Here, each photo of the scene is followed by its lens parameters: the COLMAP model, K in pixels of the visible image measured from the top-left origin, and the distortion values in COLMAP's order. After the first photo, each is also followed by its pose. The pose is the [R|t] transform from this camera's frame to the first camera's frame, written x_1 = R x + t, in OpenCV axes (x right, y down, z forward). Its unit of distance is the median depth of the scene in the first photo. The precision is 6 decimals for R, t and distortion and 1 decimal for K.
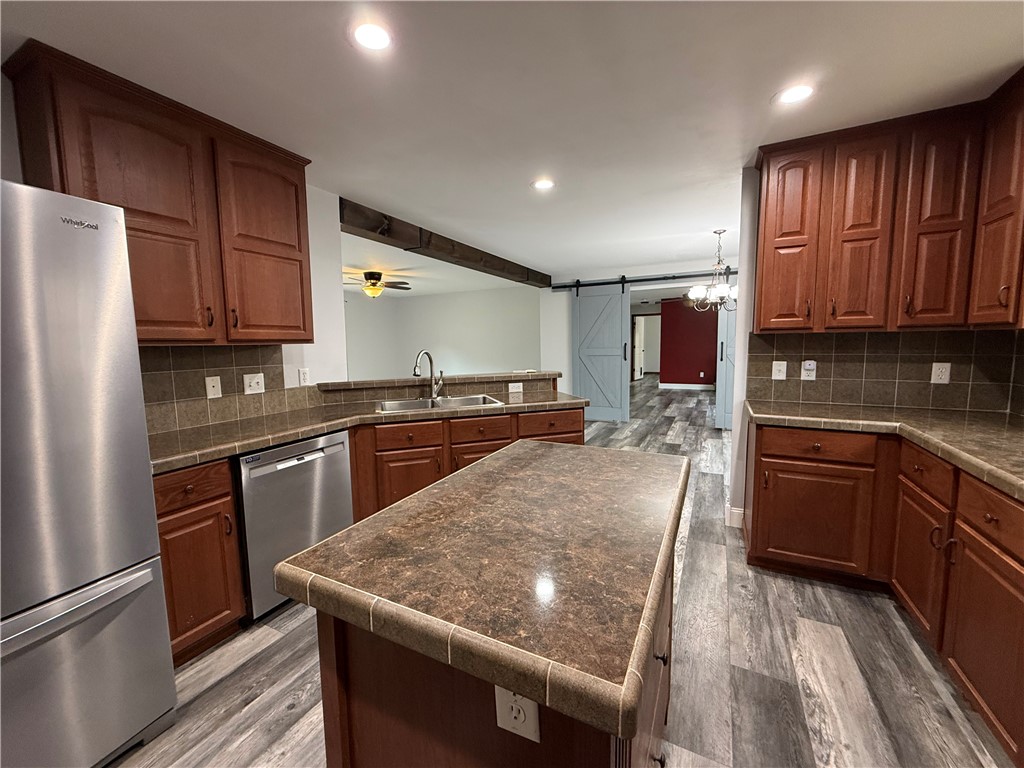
lens RADIAL K [[408.2, 0, 508.2], [0, 408.2, 383.0], [0, 0, 1]] dist [-0.002292, 0.001112]
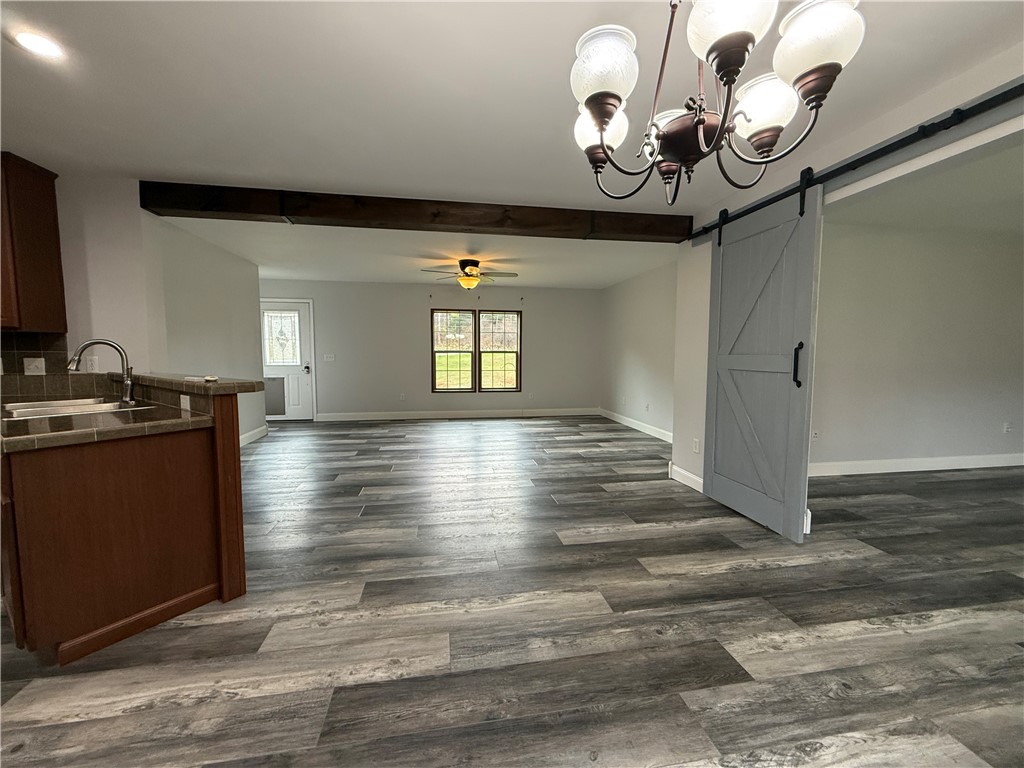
lens RADIAL K [[408.2, 0, 511.9], [0, 408.2, 383.3], [0, 0, 1]] dist [-0.002292, 0.001112]
pose [[0.598163, 0.083844, -0.796976, 1.238892], [-0.093496, 0.995022, 0.034506, -0.131235], [0.795901, 0.053874, 0.603025, 1.551845]]
